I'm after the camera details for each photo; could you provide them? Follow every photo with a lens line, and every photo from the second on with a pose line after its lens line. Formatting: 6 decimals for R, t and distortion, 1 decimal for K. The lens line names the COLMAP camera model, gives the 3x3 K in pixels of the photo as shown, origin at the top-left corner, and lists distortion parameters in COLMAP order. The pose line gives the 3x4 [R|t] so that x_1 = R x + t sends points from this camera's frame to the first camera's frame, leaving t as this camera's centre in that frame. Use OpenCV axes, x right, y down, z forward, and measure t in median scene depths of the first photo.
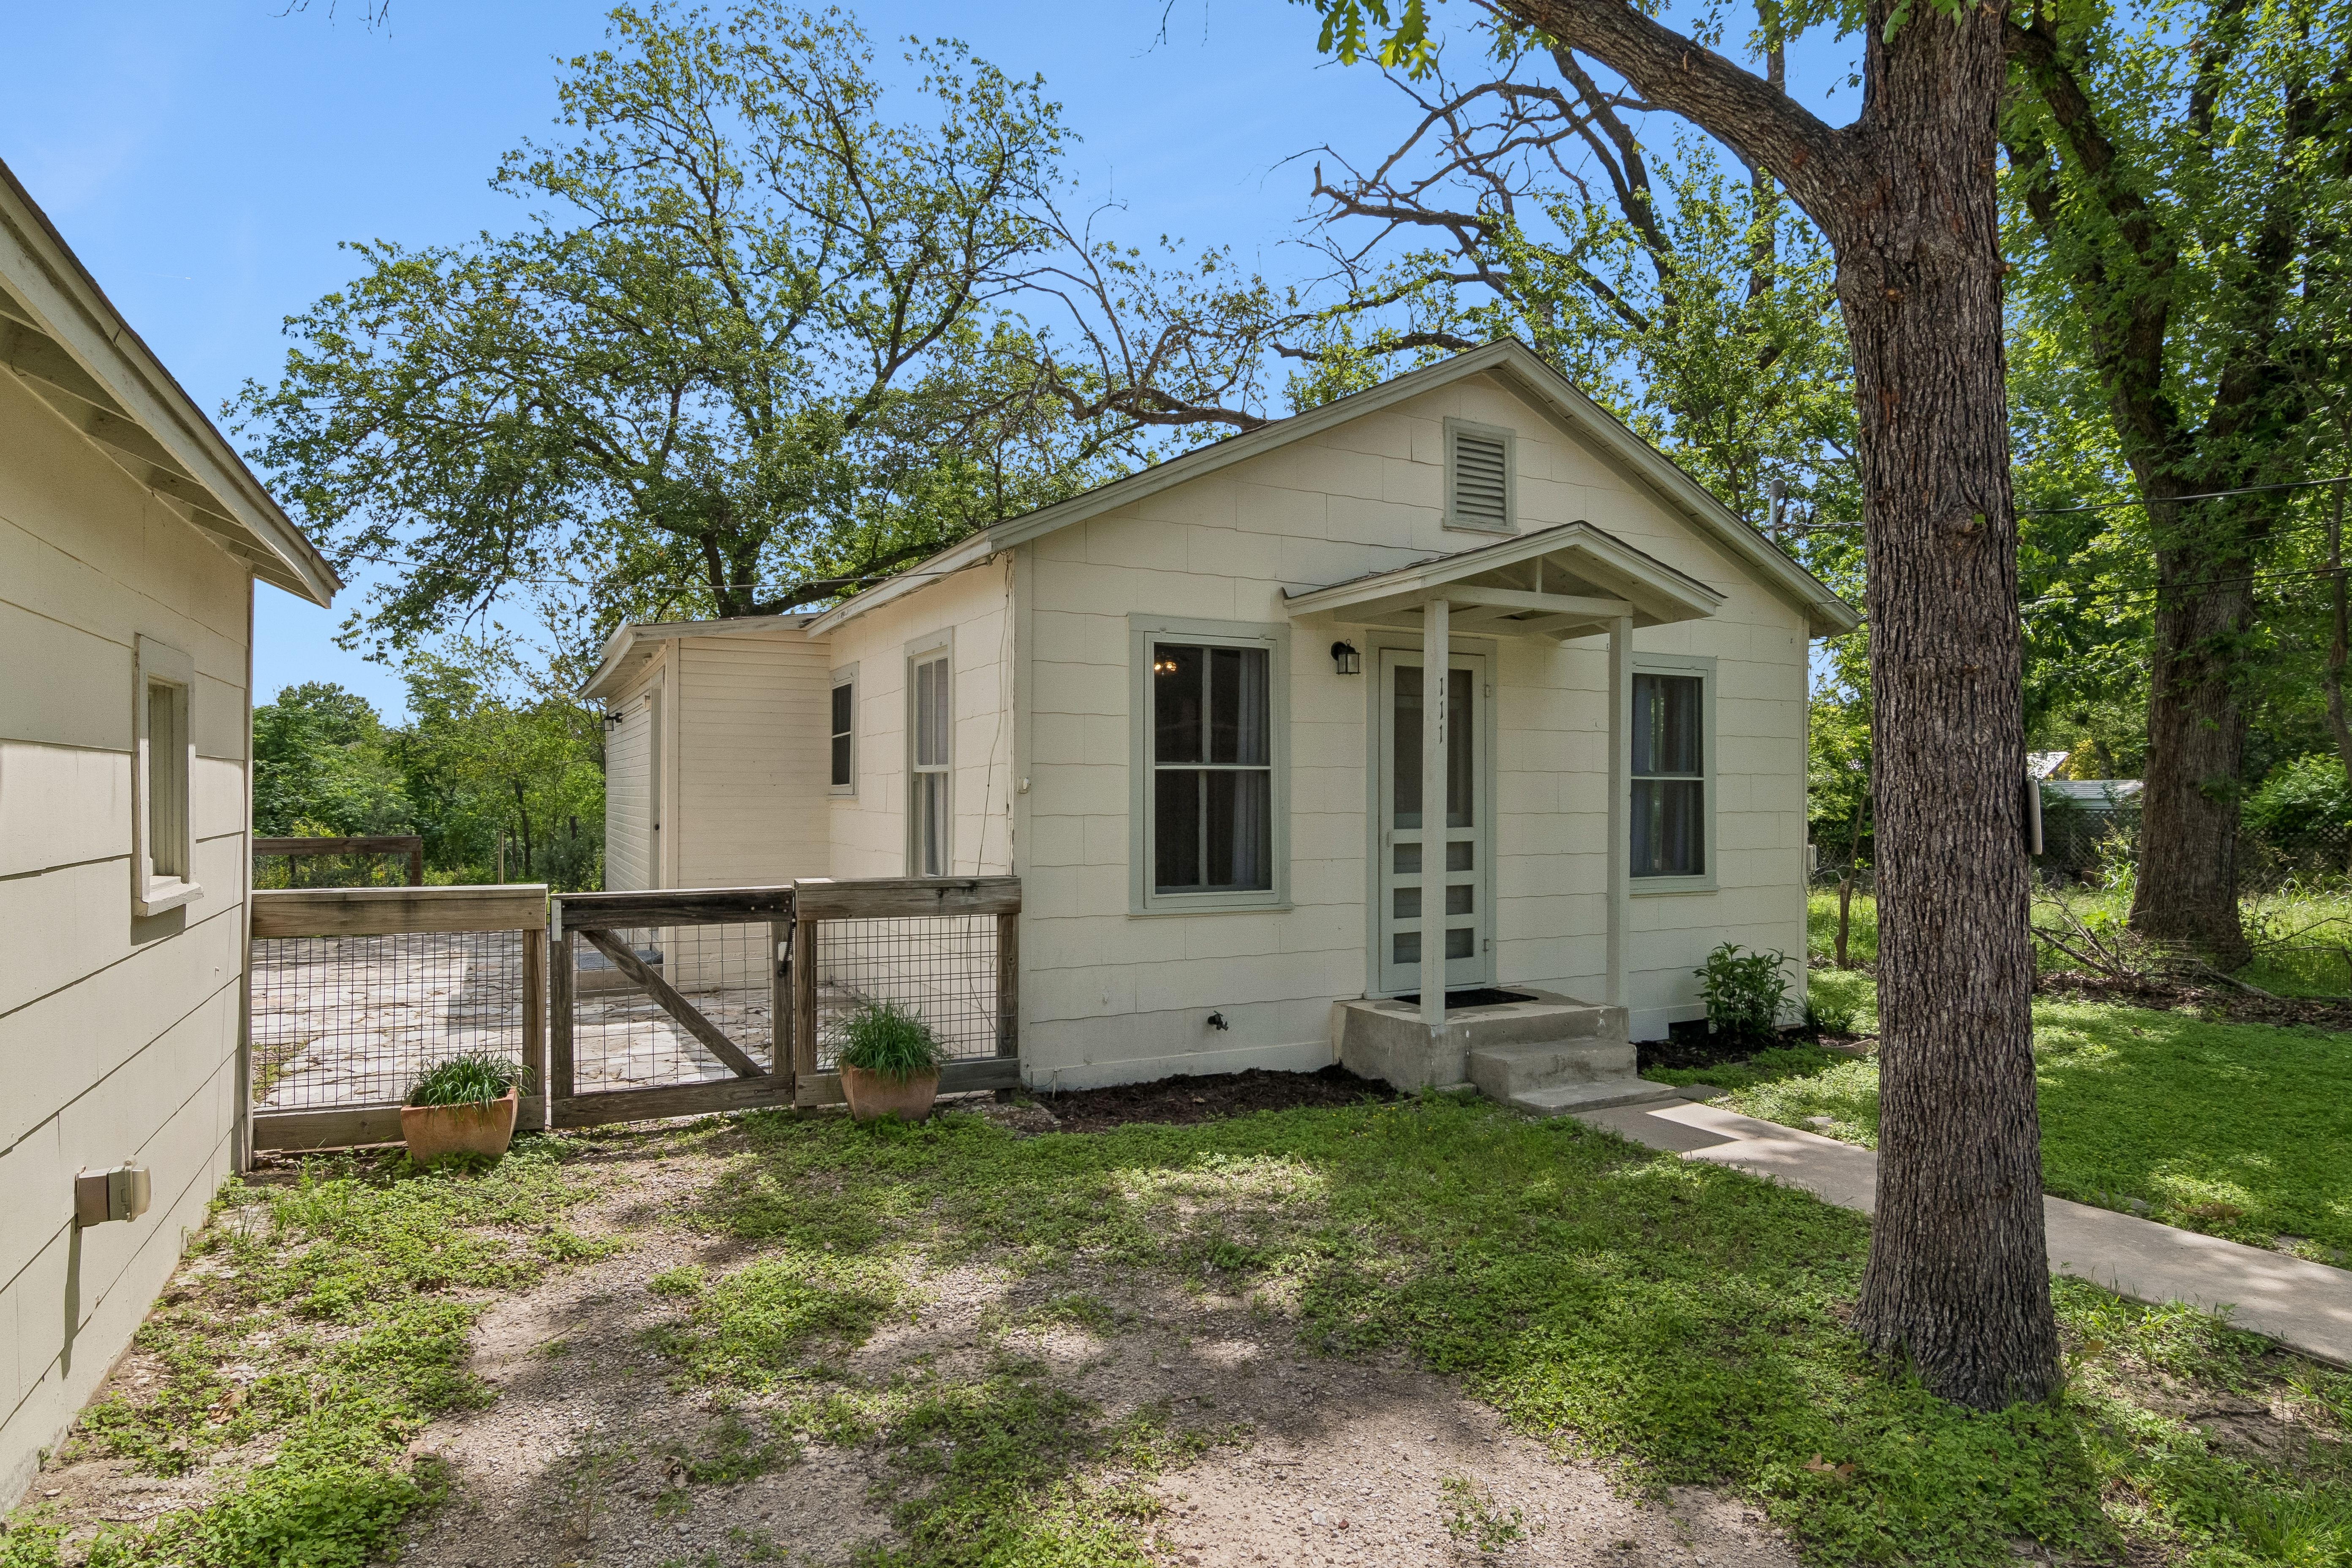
lens RADIAL K [[1311.4, 0, 1176.0], [0, 1311.4, 784.0], [0, 0, 1]] dist [0.003804, -0.014419]
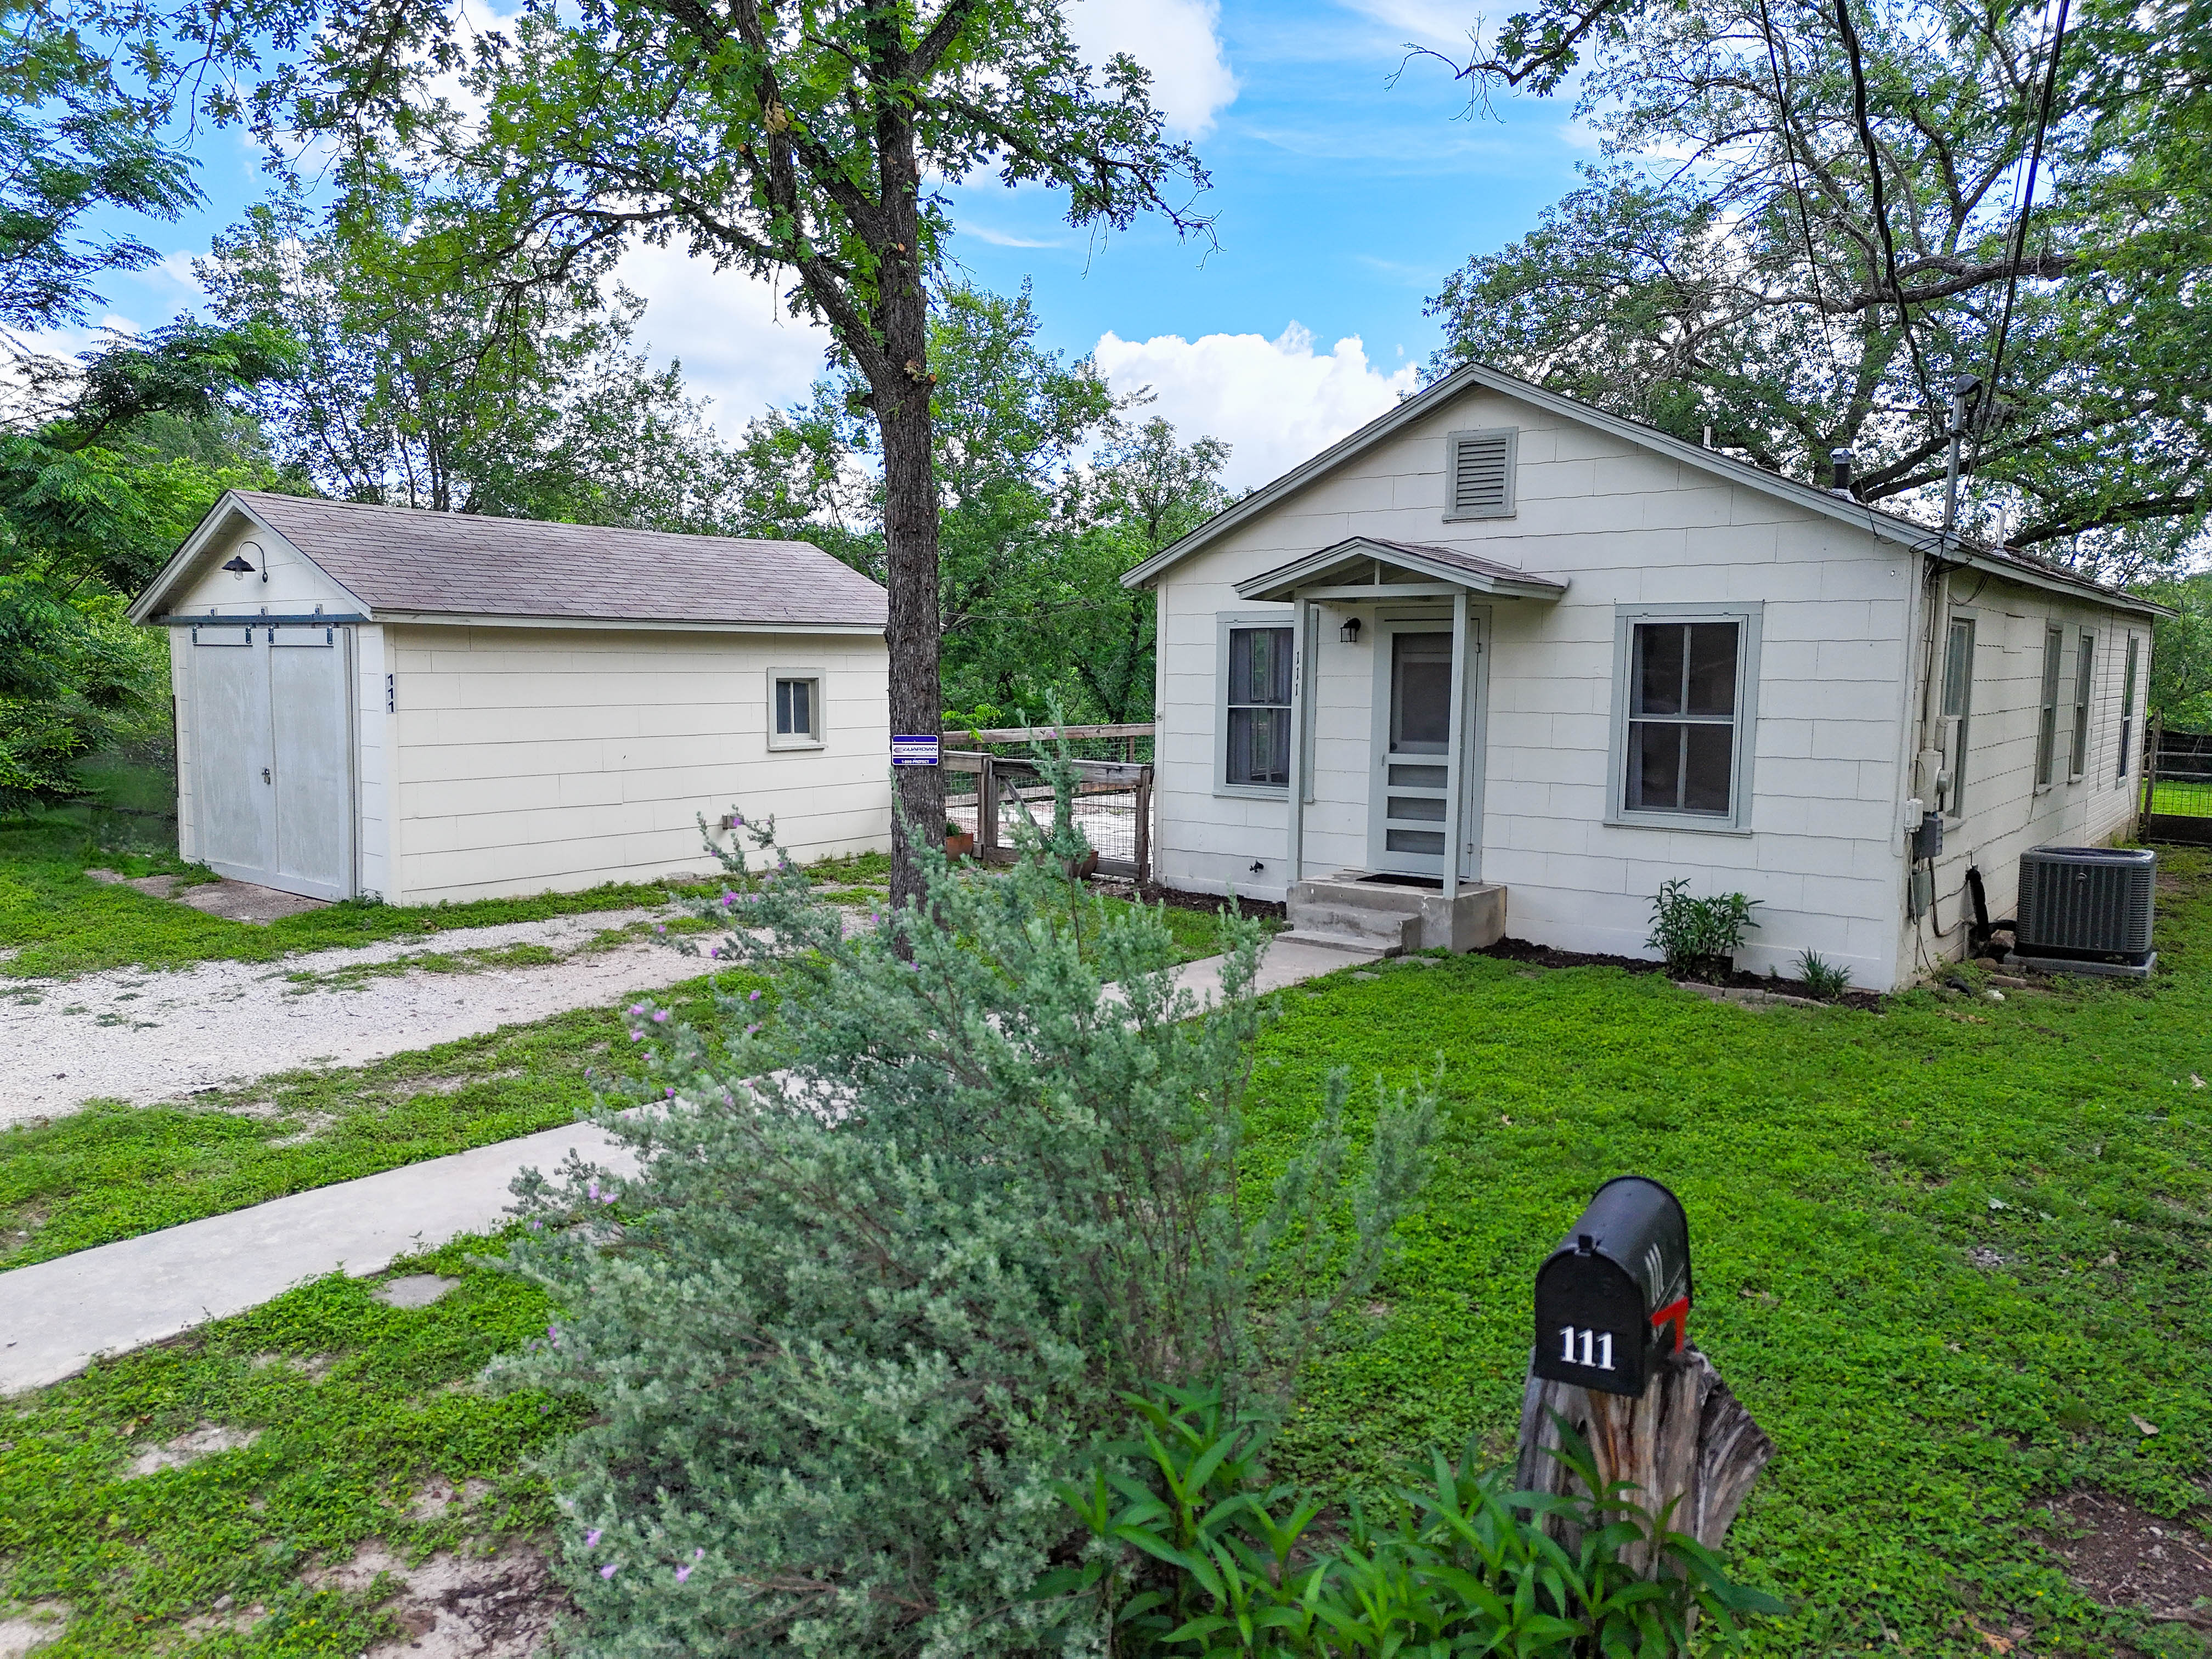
lens RADIAL K [[1546.6, 0, 1106.0], [0, 1546.6, 829.5], [0, 0, 1]] dist [0.070565, -0.058430]
pose [[0.415674, 0.099718, -0.904030, 1.594226], [-0.000758, 0.994009, 0.109294, -0.066611], [0.909513, -0.044746, 0.413260, 0.056812]]
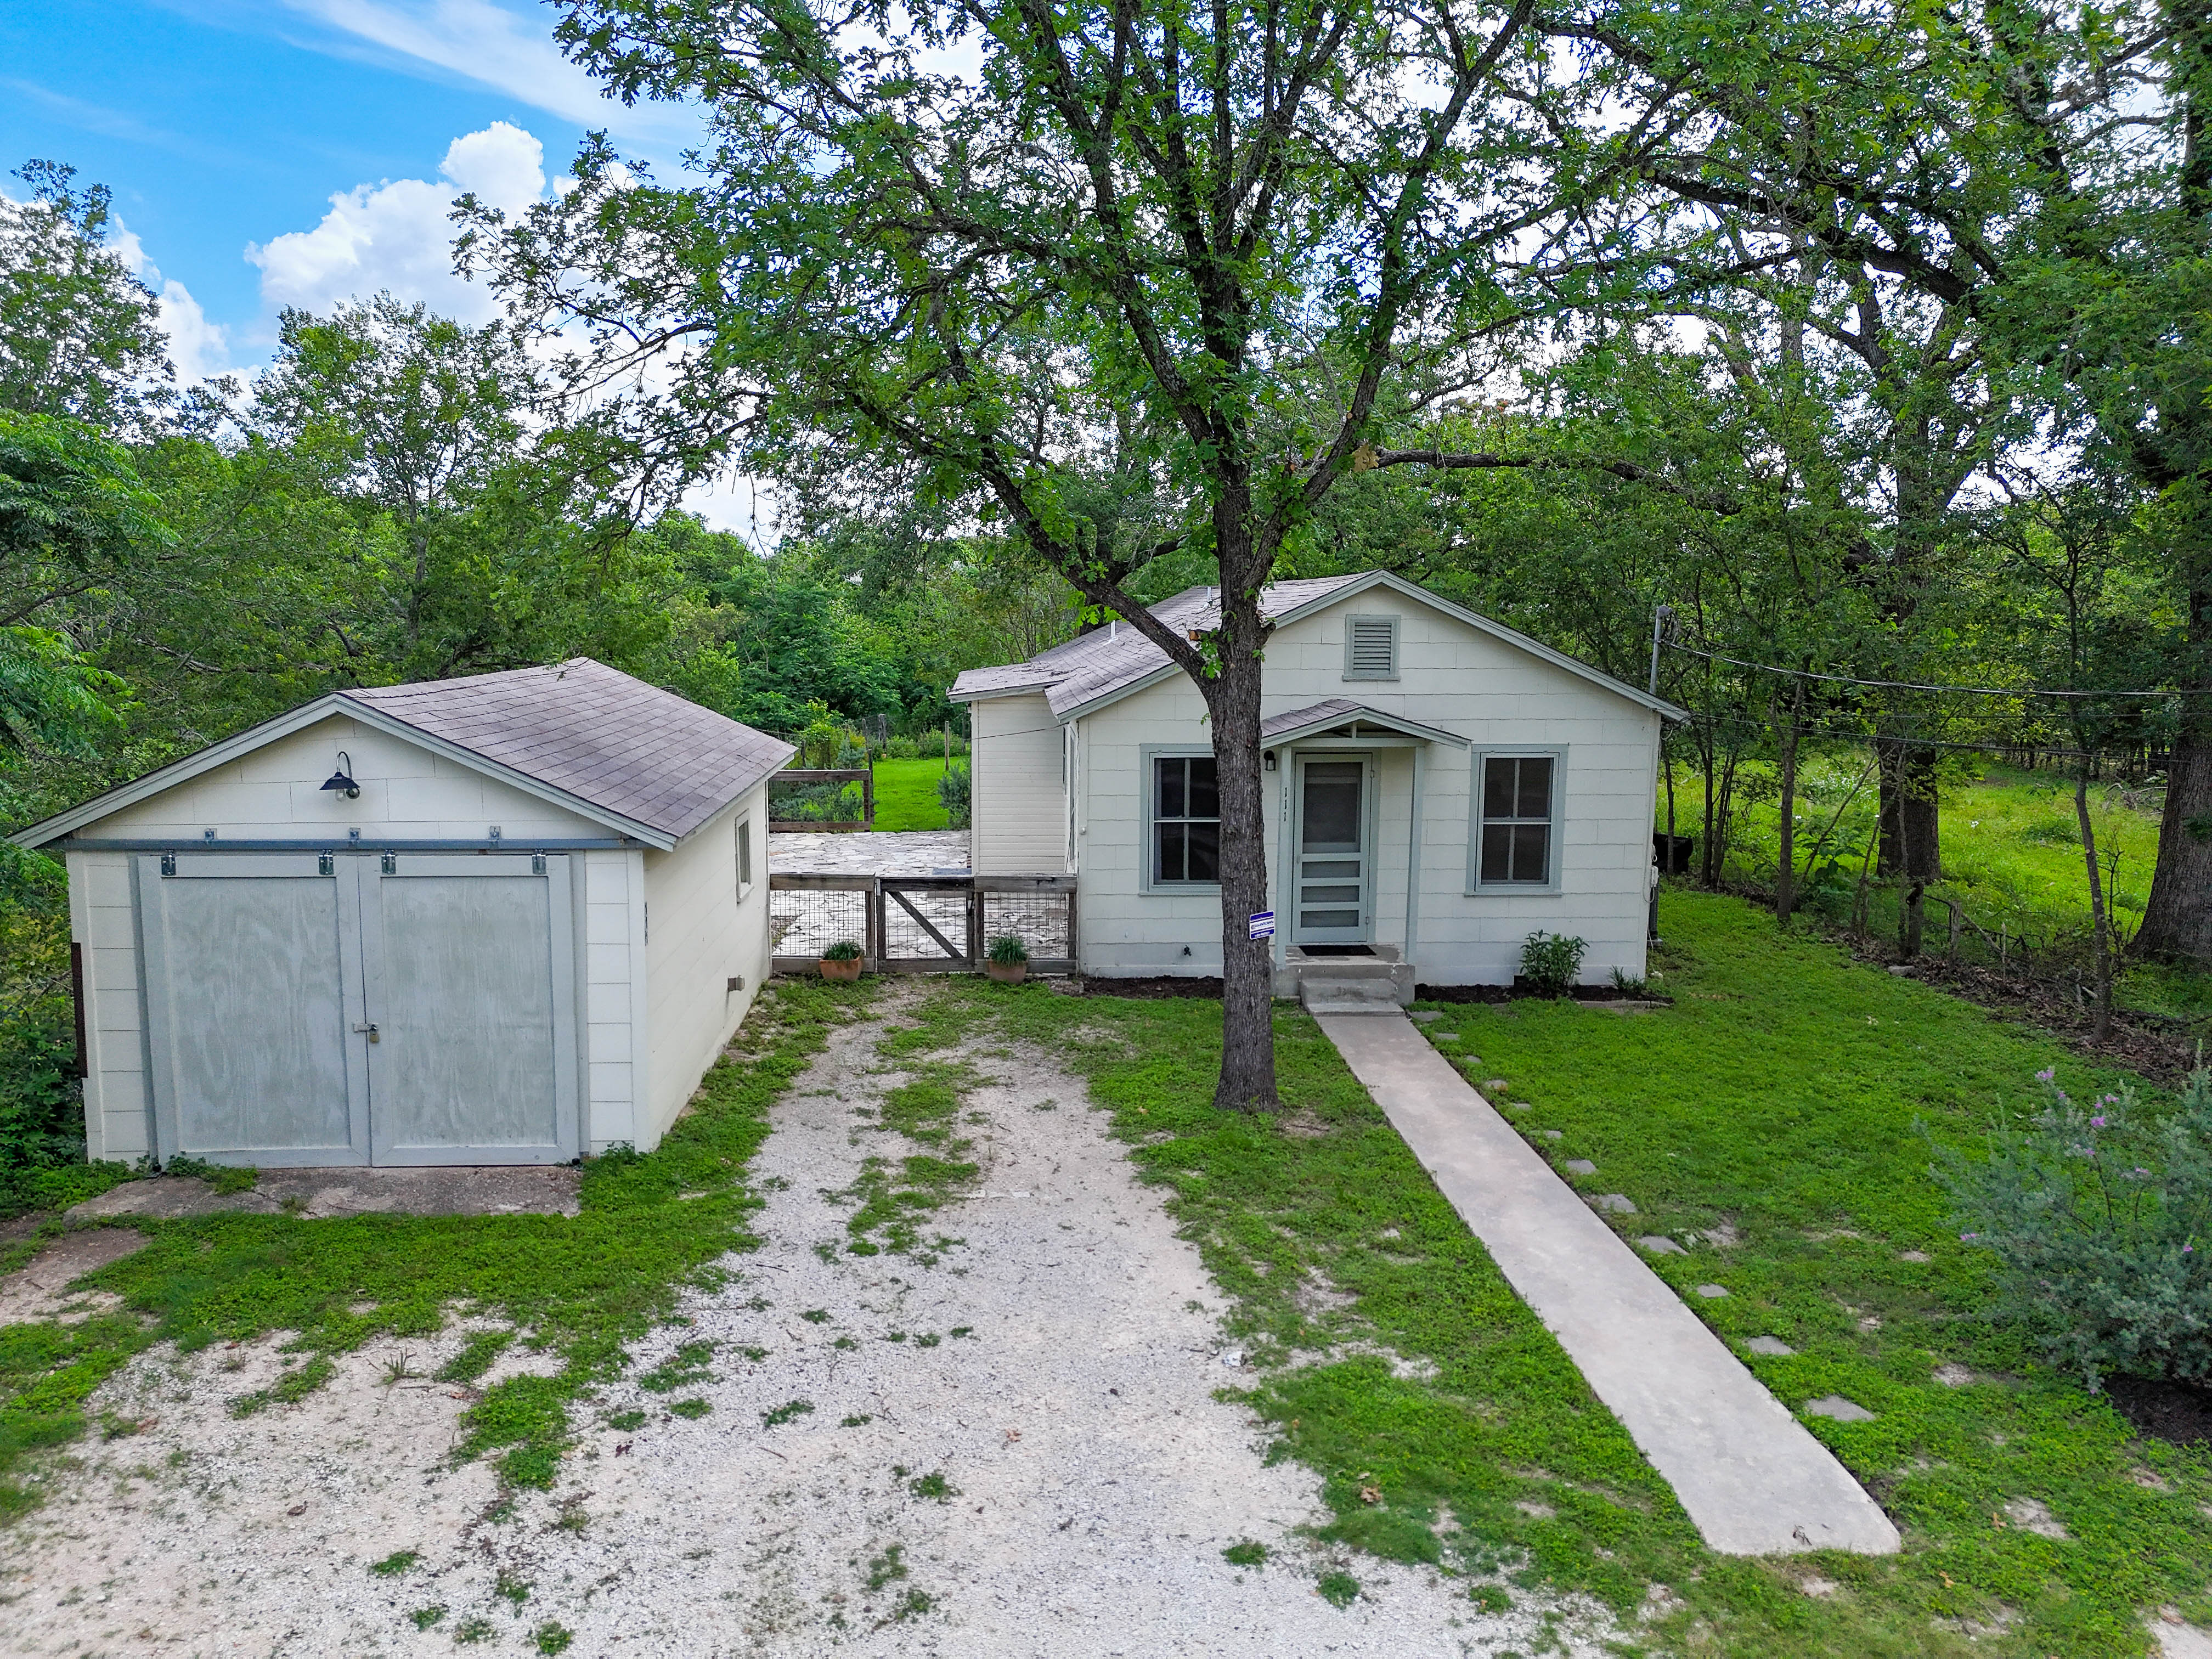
lens RADIAL K [[1546.6, 0, 1106.0], [0, 1546.6, 829.5], [0, 0, 1]] dist [0.070565, -0.058430]
pose [[0.916499, 0.065570, -0.394627, 0.787269], [-0.003686, 0.987818, 0.155572, -0.341538], [0.400021, -0.141126, 0.905575, -1.063848]]
